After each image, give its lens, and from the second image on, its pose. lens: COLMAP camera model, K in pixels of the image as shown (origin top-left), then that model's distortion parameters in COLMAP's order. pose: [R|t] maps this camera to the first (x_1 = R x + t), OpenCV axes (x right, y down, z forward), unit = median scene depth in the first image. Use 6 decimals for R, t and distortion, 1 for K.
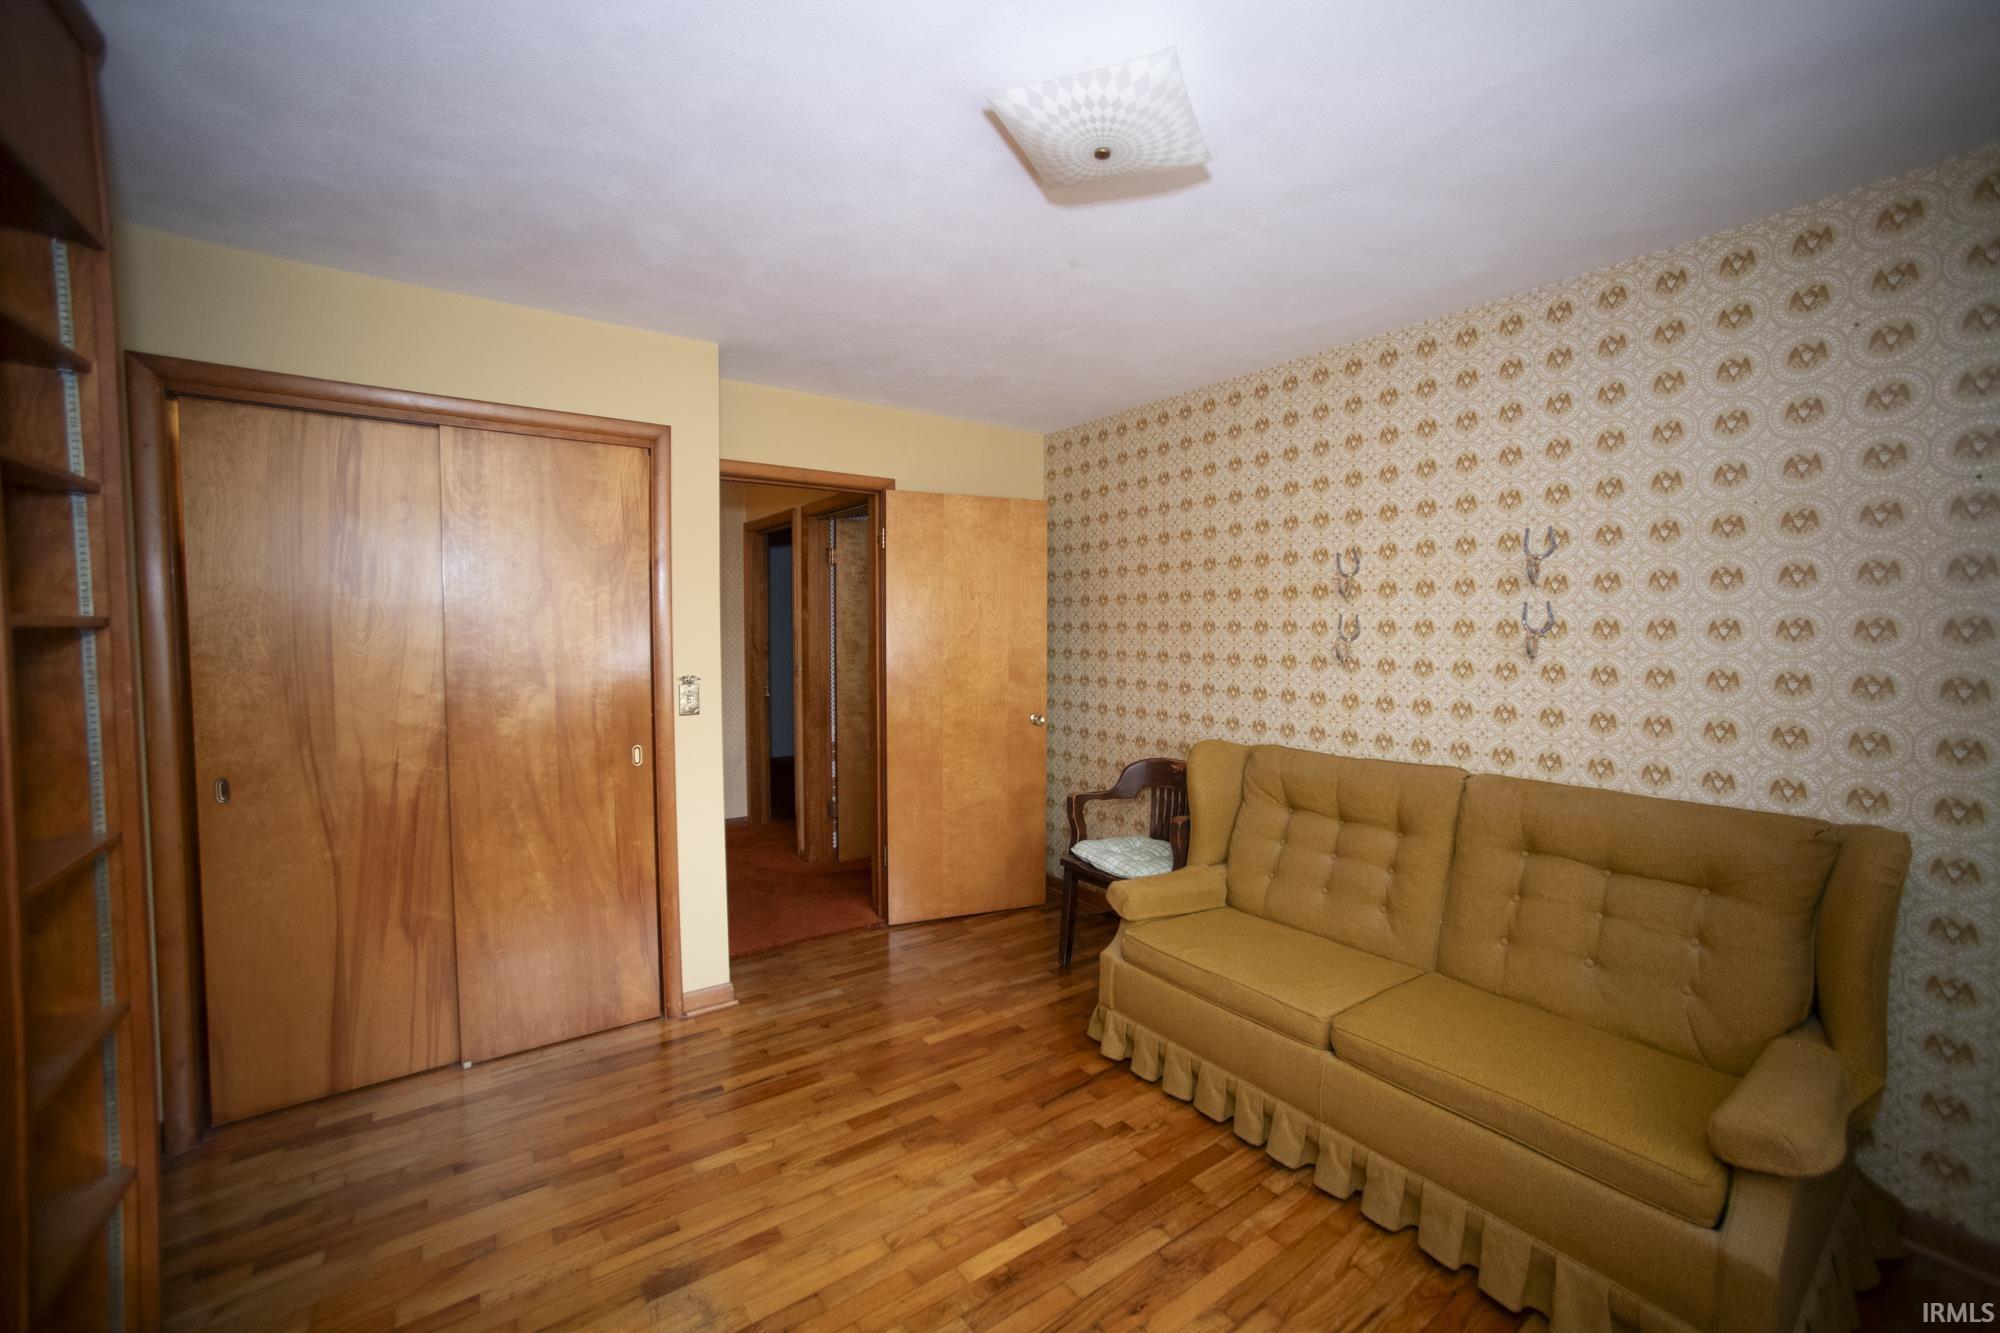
lens RADIAL K [[794.5, 0, 1002.6], [0, 794.5, 661.8], [0, 0, 1]] dist [-0.057885, 0.023363]
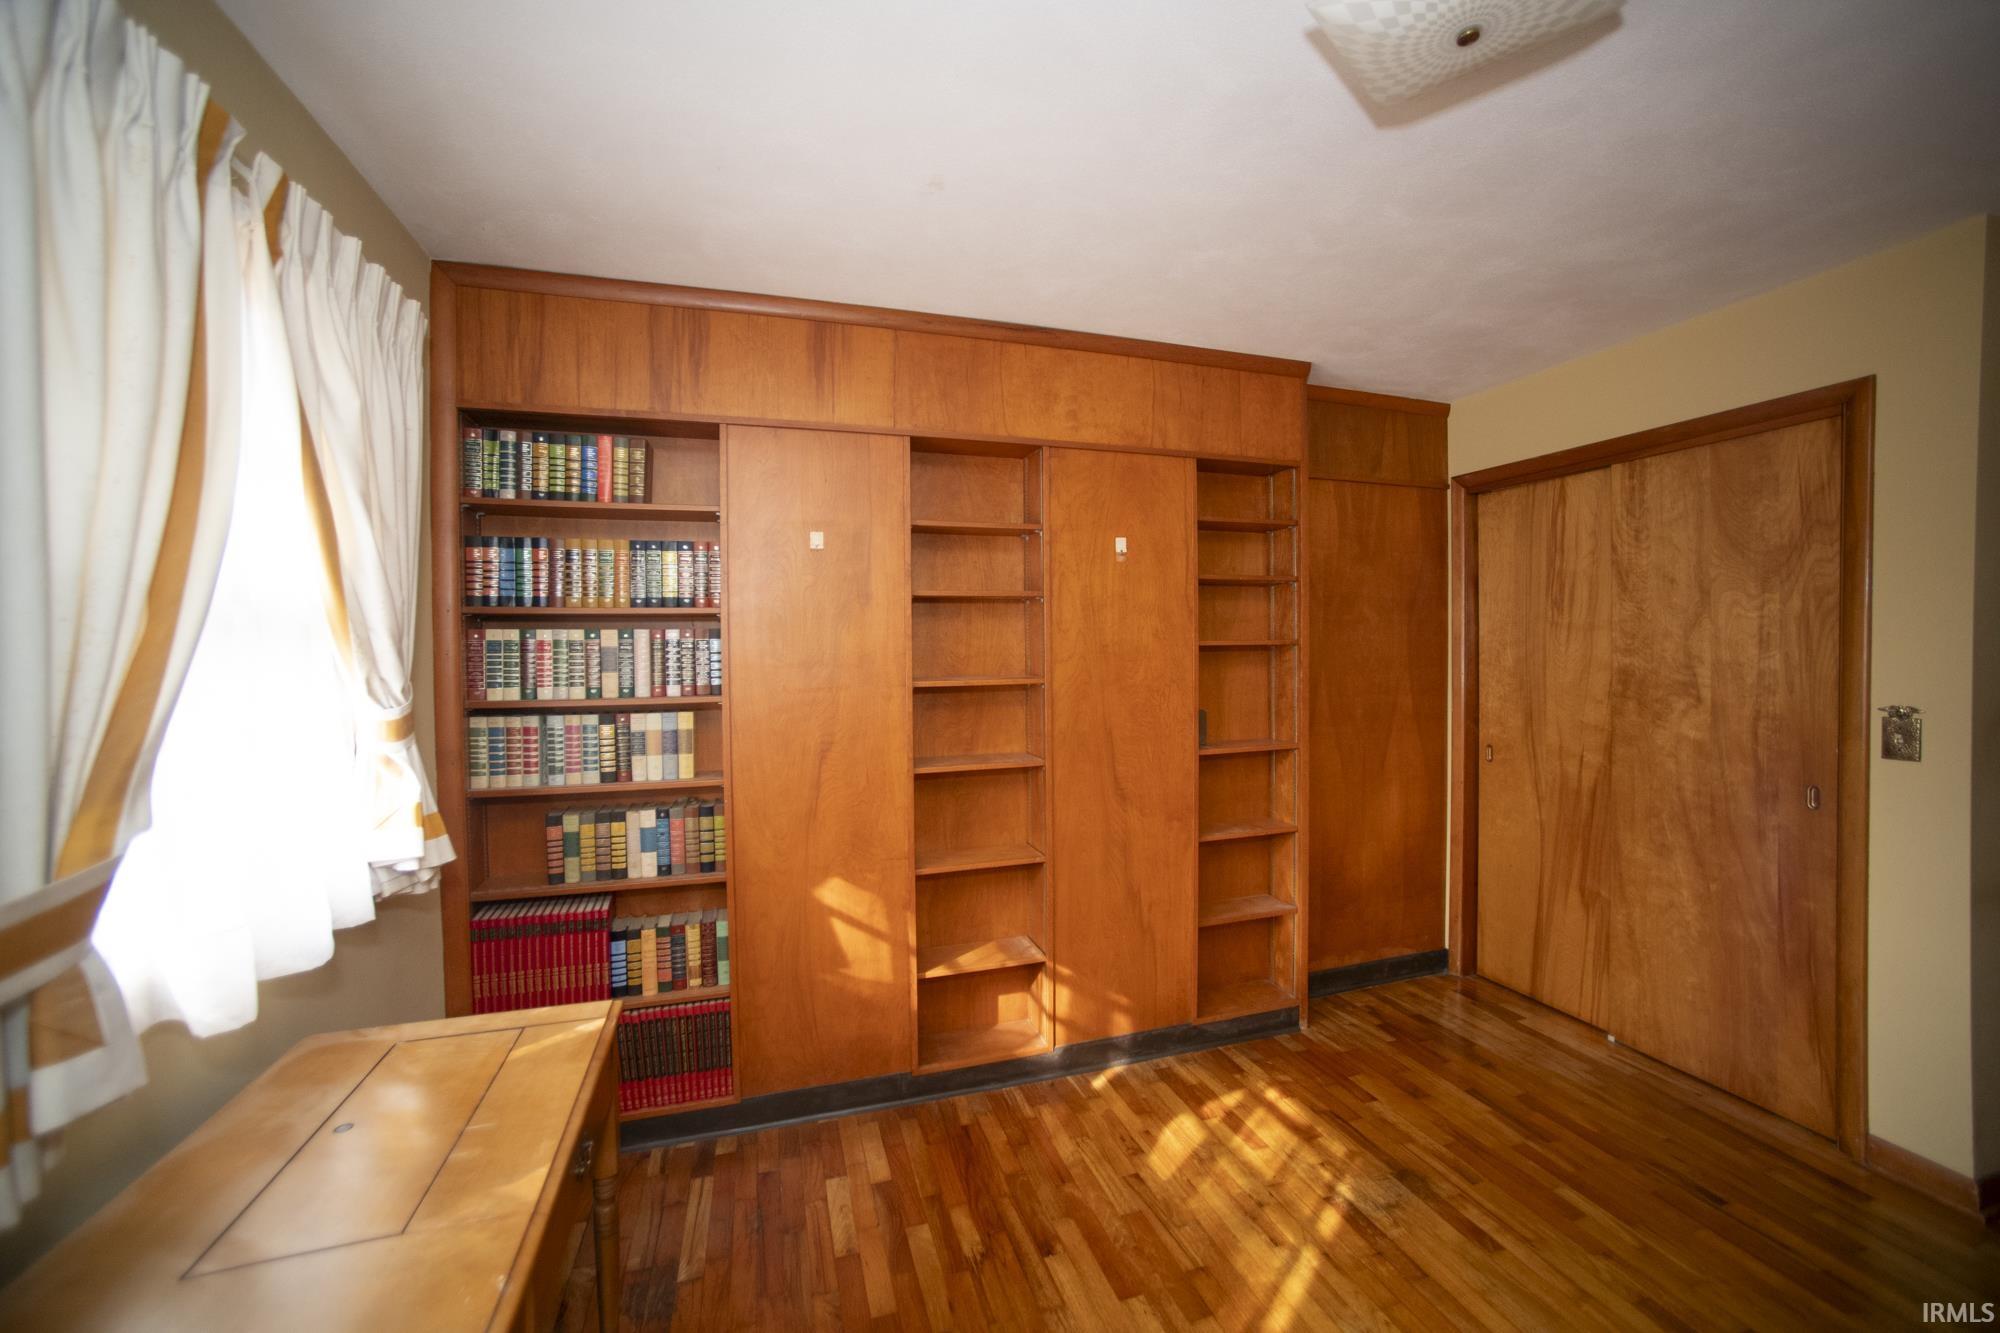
lens RADIAL K [[794.5, 0, 1002.6], [0, 794.5, 661.8], [0, 0, 1]] dist [-0.057885, 0.023363]
pose [[-0.316762, 0.019351, -0.948308, 0.591821], [-0.035241, 0.998861, 0.032154, -0.018846], [0.947850, 0.043605, -0.315719, 0.480089]]
